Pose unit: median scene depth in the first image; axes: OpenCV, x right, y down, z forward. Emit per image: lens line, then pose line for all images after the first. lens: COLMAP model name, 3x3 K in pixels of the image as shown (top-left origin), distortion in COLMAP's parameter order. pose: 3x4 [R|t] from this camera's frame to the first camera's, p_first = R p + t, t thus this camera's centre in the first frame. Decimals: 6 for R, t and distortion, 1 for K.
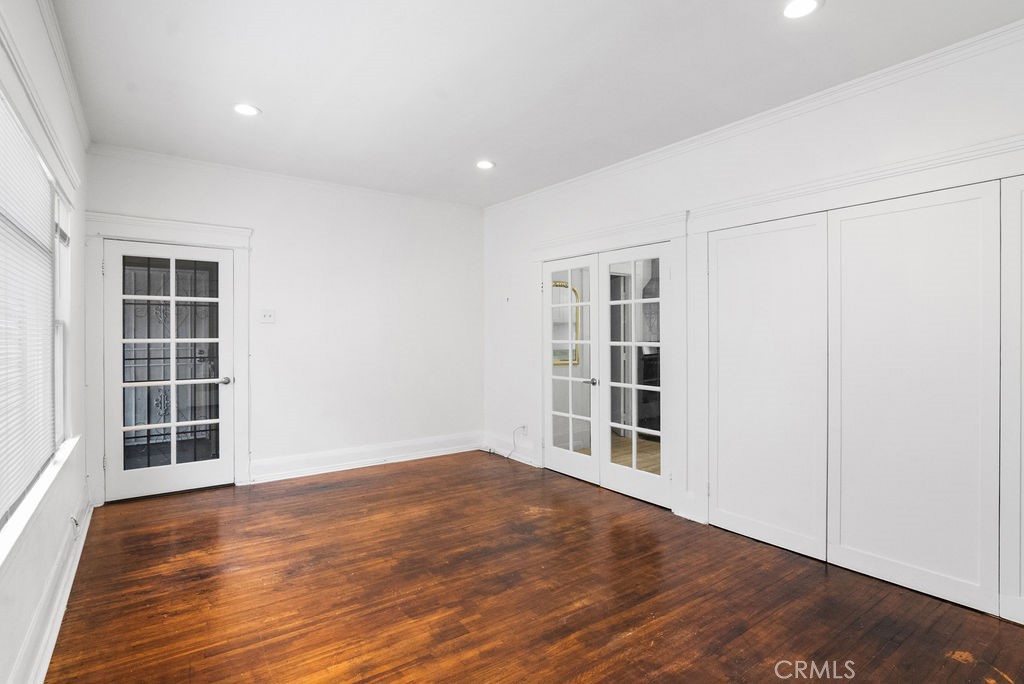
lens RADIAL K [[514.8, 0, 508.0], [0, 514.8, 332.2], [0, 0, 1]] dist [-0.019933, 0.001213]
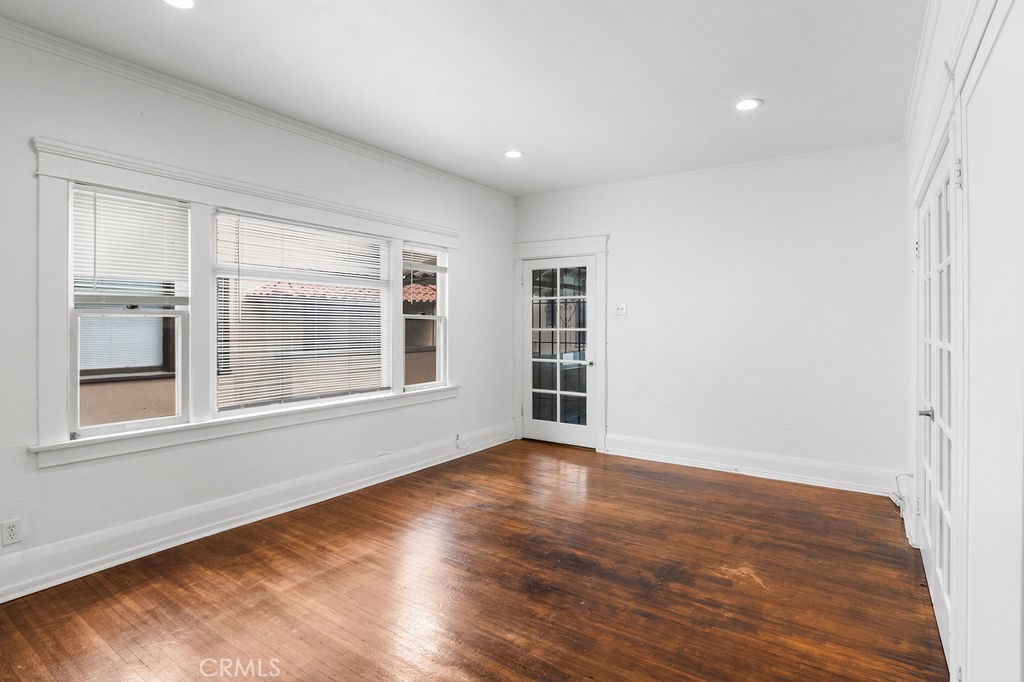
lens RADIAL K [[514.8, 0, 508.0], [0, 514.8, 331.2], [0, 0, 1]] dist [-0.019933, 0.001213]
pose [[0.339161, 0.016735, -0.940579, 0.727031], [-0.001752, 0.999851, 0.017158, -0.003533], [0.940727, -0.004171, 0.339140, 0.537157]]
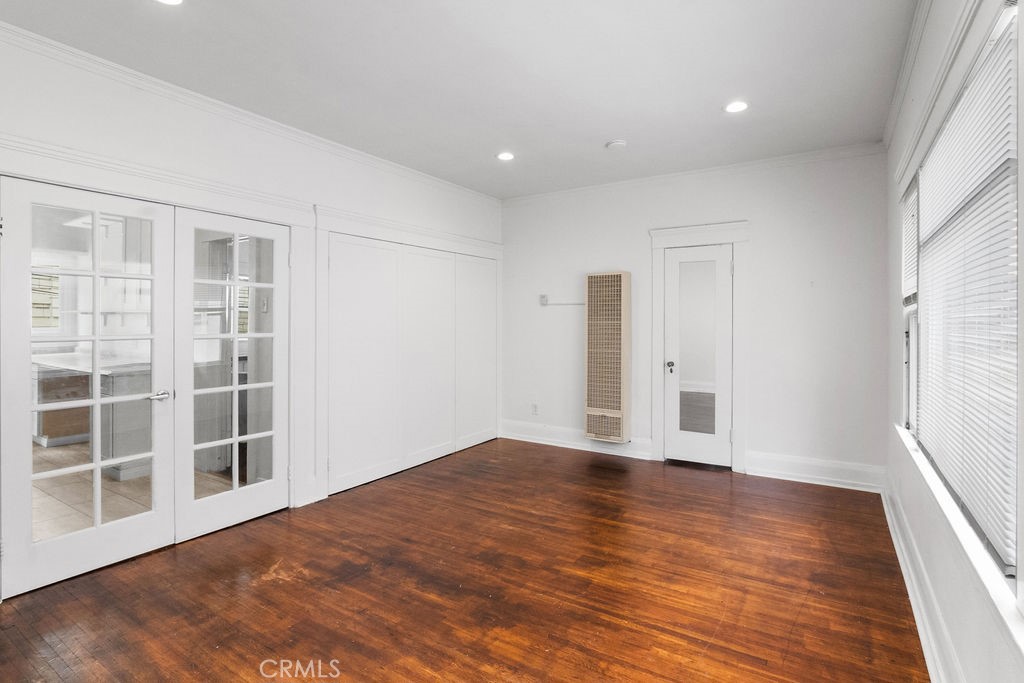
lens RADIAL K [[508.2, 0, 491.4], [0, 508.2, 319.1], [0, 0, 1]] dist [-0.023940, 0.006906]
pose [[-0.340368, 0.007906, 0.940259, -0.828788], [-0.002204, 0.999955, -0.009205, 0.003477], [-0.940290, -0.005206, -0.340335, 1.144205]]
